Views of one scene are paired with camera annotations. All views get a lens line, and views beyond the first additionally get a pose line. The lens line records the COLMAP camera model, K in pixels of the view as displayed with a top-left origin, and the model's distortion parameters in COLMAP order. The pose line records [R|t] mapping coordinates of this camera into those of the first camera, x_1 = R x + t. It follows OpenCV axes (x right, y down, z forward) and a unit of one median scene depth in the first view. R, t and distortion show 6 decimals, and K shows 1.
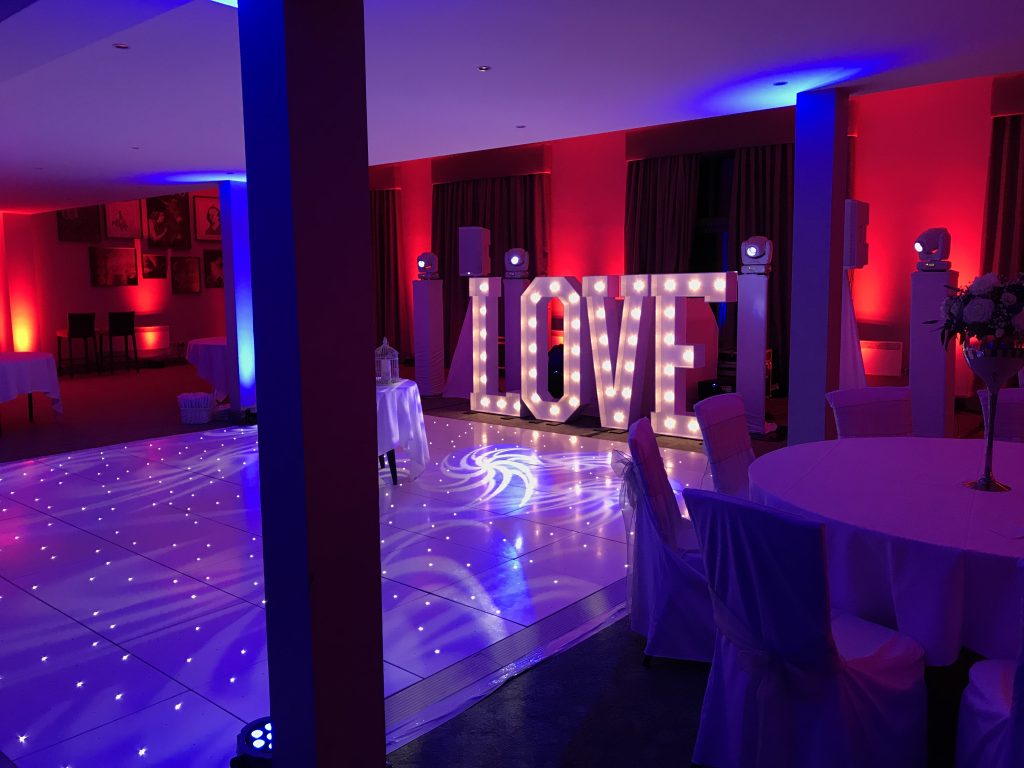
lens RADIAL K [[845.2, 0, 515.7], [0, 845.2, 385.6], [0, 0, 1]] dist [0.031494, -0.036336]
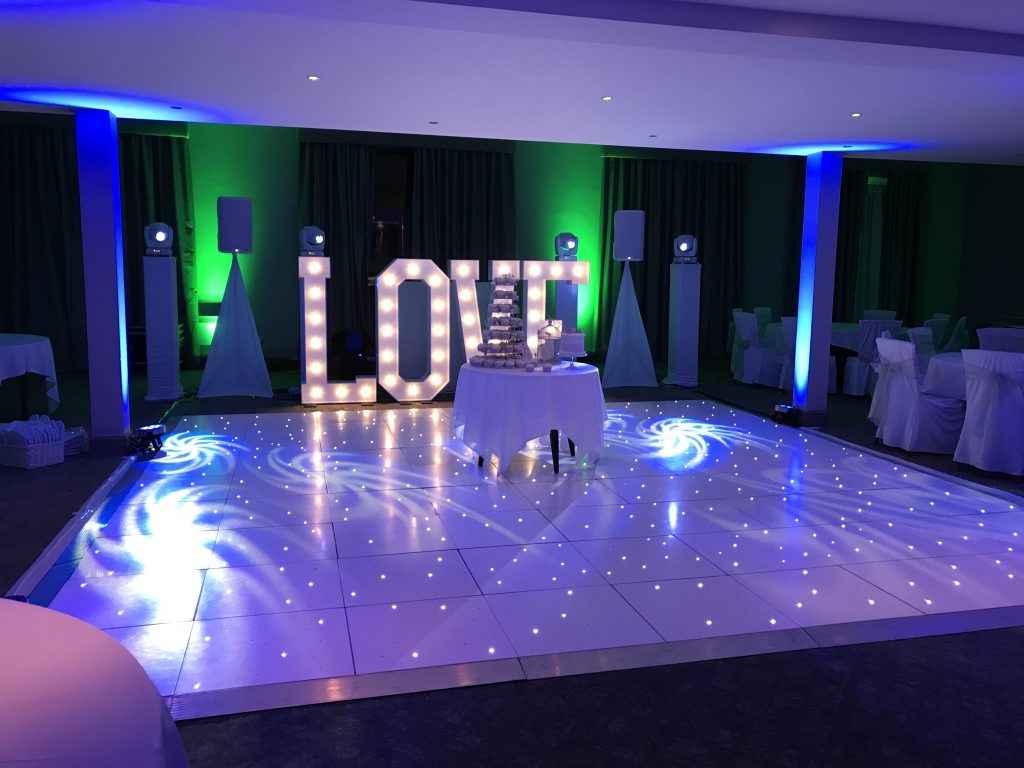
lens RADIAL K [[845.2, 0, 527.5], [0, 845.2, 361.0], [0, 0, 1]] dist [0.031494, -0.036336]
pose [[0.558554, -0.073240, 0.826229, -0.756103], [0.082081, 0.996086, 0.032807, -0.029629], [-0.825397, 0.049493, 0.562379, 0.327194]]
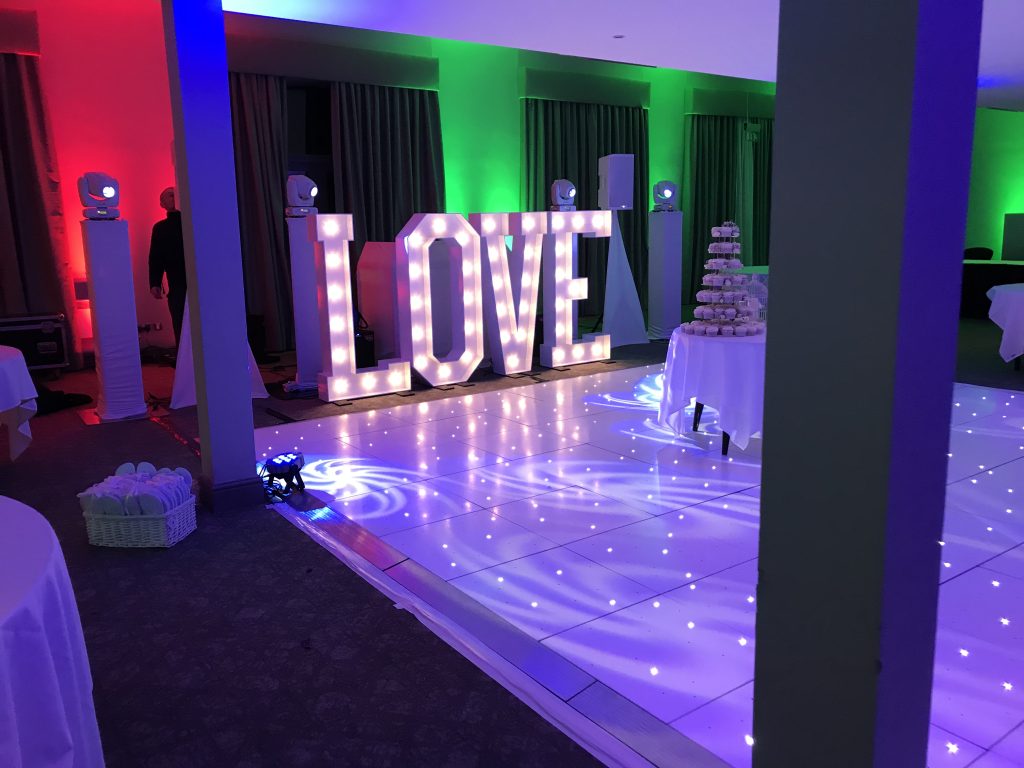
lens RADIAL K [[845.2, 0, 518.9], [0, 845.2, 358.3], [0, 0, 1]] dist [0.031494, -0.036336]
pose [[0.227397, -0.149512, 0.962256, -0.794671], [0.135647, 0.983373, 0.120737, -0.080988], [-0.964308, 0.103072, 0.243897, 0.757850]]
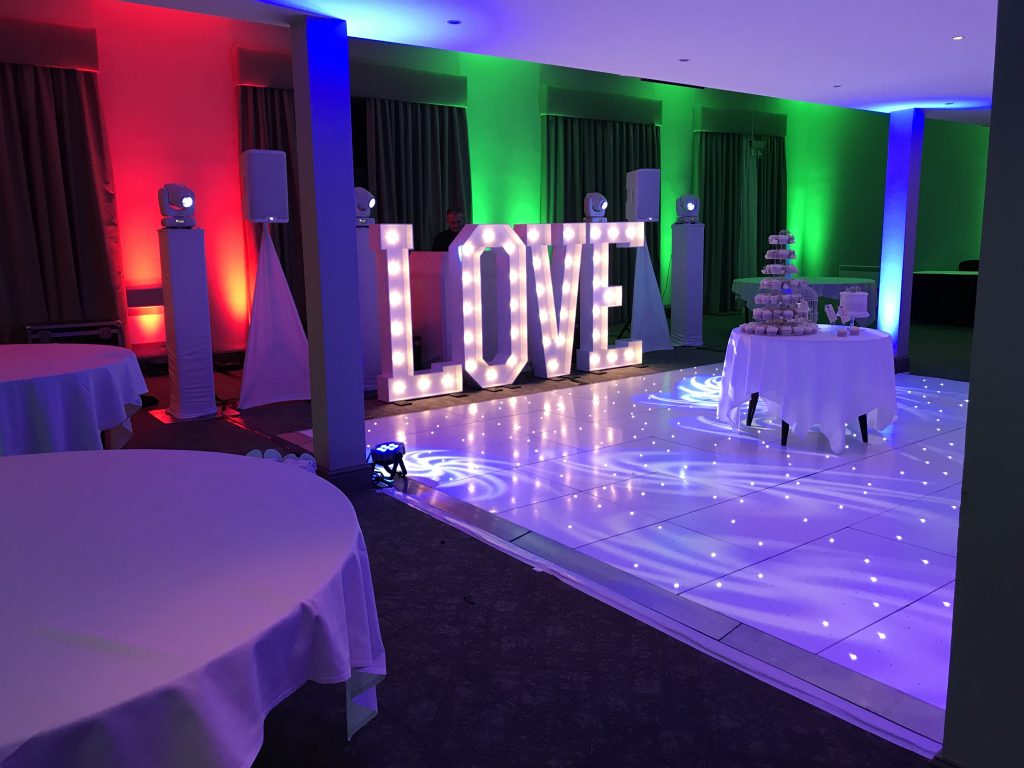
lens RADIAL K [[845.2, 0, 517.8], [0, 845.2, 361.4], [0, 0, 1]] dist [0.031494, -0.036336]
pose [[0.201742, -0.136157, 0.969929, -0.856408], [0.134143, 0.984800, 0.110343, -0.083815], [-0.970209, 0.107848, 0.216940, 0.820681]]
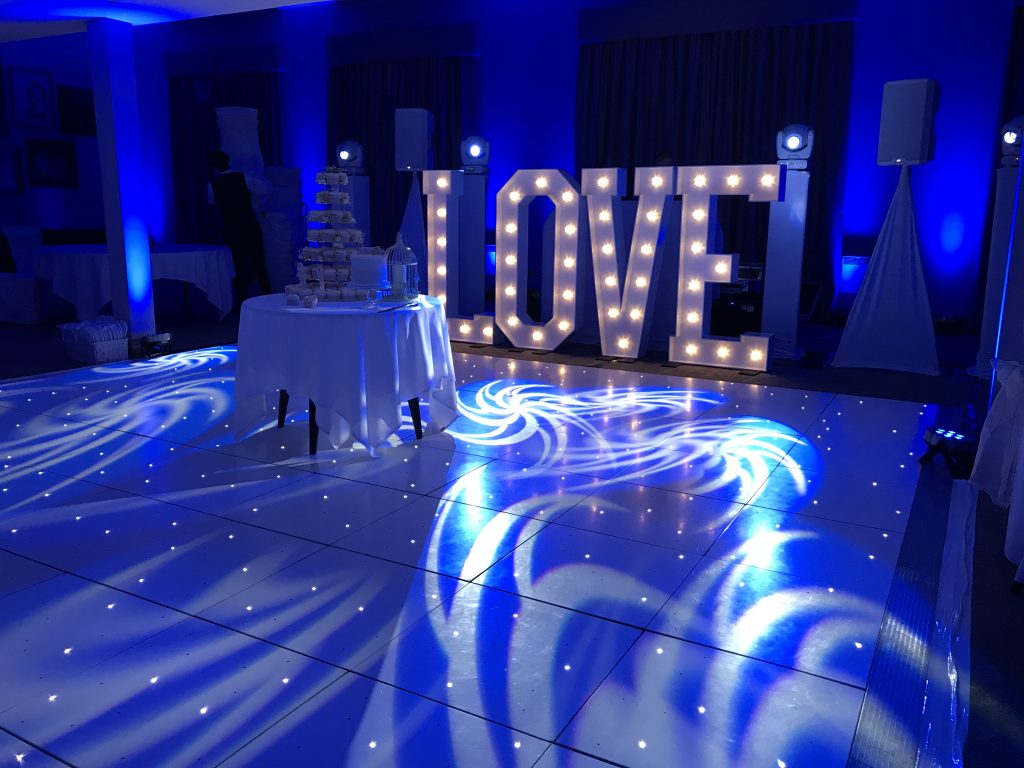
lens RADIAL K [[845.2, 0, 512.5], [0, 845.2, 385.6], [0, 0, 1]] dist [0.031494, -0.036336]
pose [[0.980450, -0.019626, 0.195787, -0.148510], [0.002895, 0.996344, 0.085380, 0.007303], [-0.196747, -0.083145, 0.976923, 0.205840]]
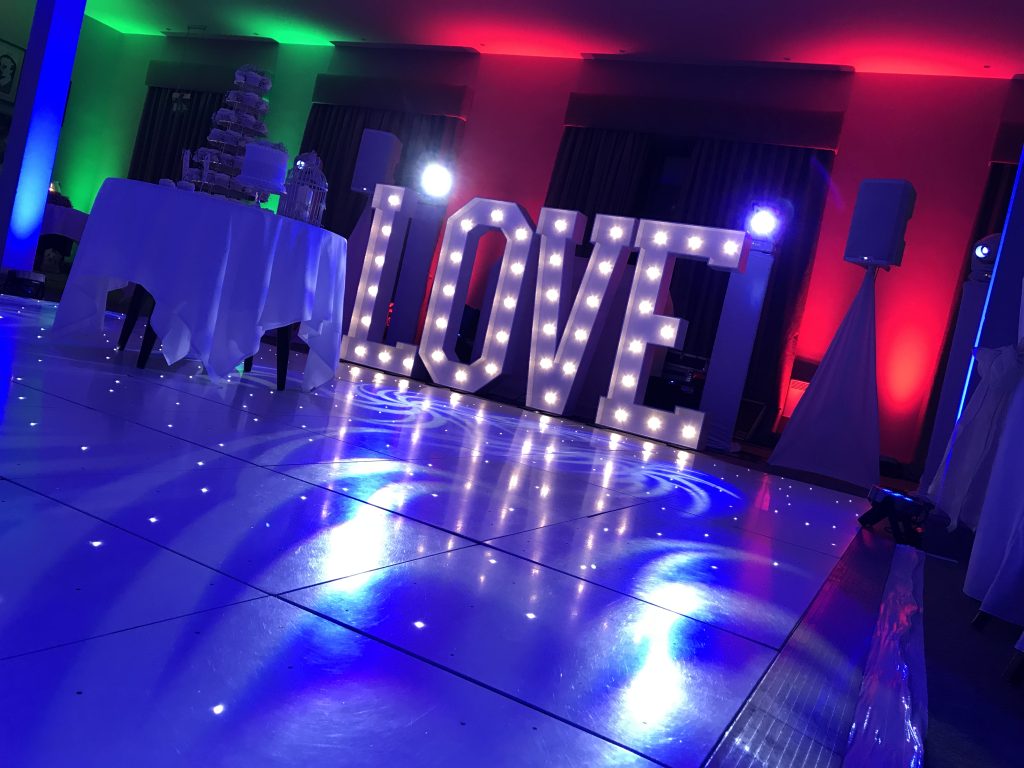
lens RADIAL K [[845.2, 0, 514.6], [0, 845.2, 390.7], [0, 0, 1]] dist [0.031494, -0.036336]
pose [[0.945992, 0.207538, 0.249051, -0.098746], [-0.195707, 0.978042, -0.071648, 0.090775], [-0.258452, 0.019038, 0.965837, 0.275269]]
